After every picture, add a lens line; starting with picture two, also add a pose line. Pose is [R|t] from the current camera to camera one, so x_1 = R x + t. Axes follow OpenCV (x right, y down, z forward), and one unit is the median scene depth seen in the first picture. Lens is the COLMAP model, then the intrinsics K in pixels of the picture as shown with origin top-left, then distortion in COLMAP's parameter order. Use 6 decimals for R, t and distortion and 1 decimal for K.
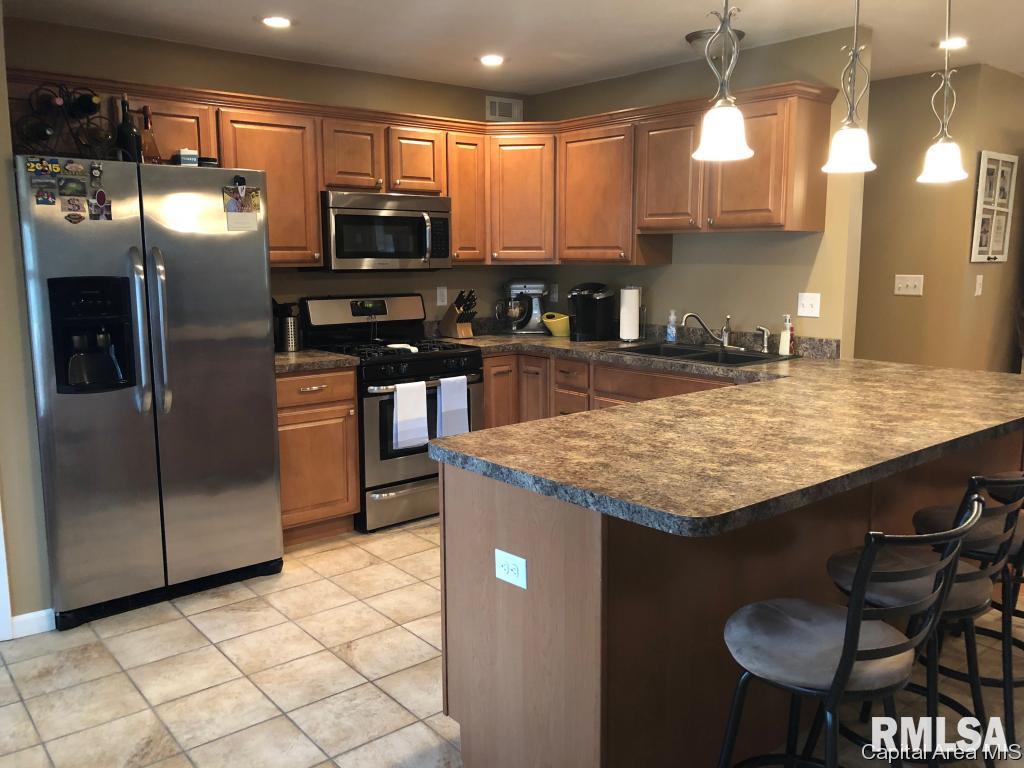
lens RADIAL K [[849.7, 0, 511.0], [0, 849.7, 375.0], [0, 0, 1]] dist [0.035017, -0.022339]
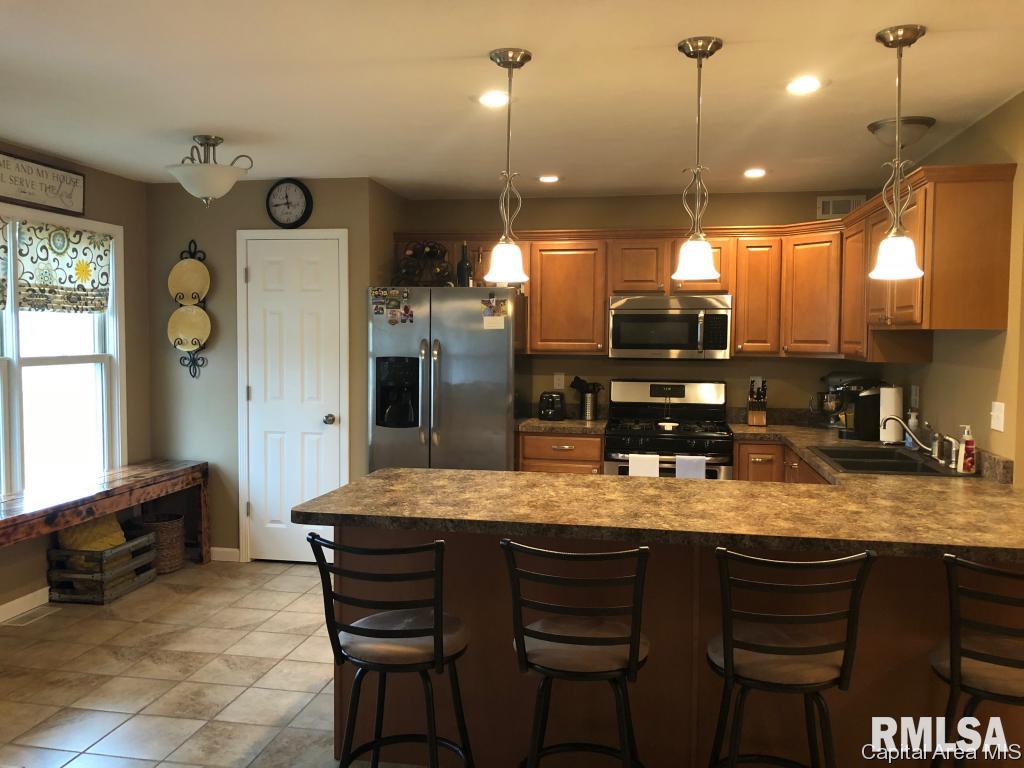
lens RADIAL K [[817.2, 0, 487.0], [0, 817.2, 371.8], [0, 0, 1]] dist [0.001083, -0.008678]
pose [[0.628041, 0.042936, -0.776995, 0.612859], [-0.121560, 0.991632, -0.043459, -0.028319], [0.768628, 0.121745, 0.628005, 0.108260]]
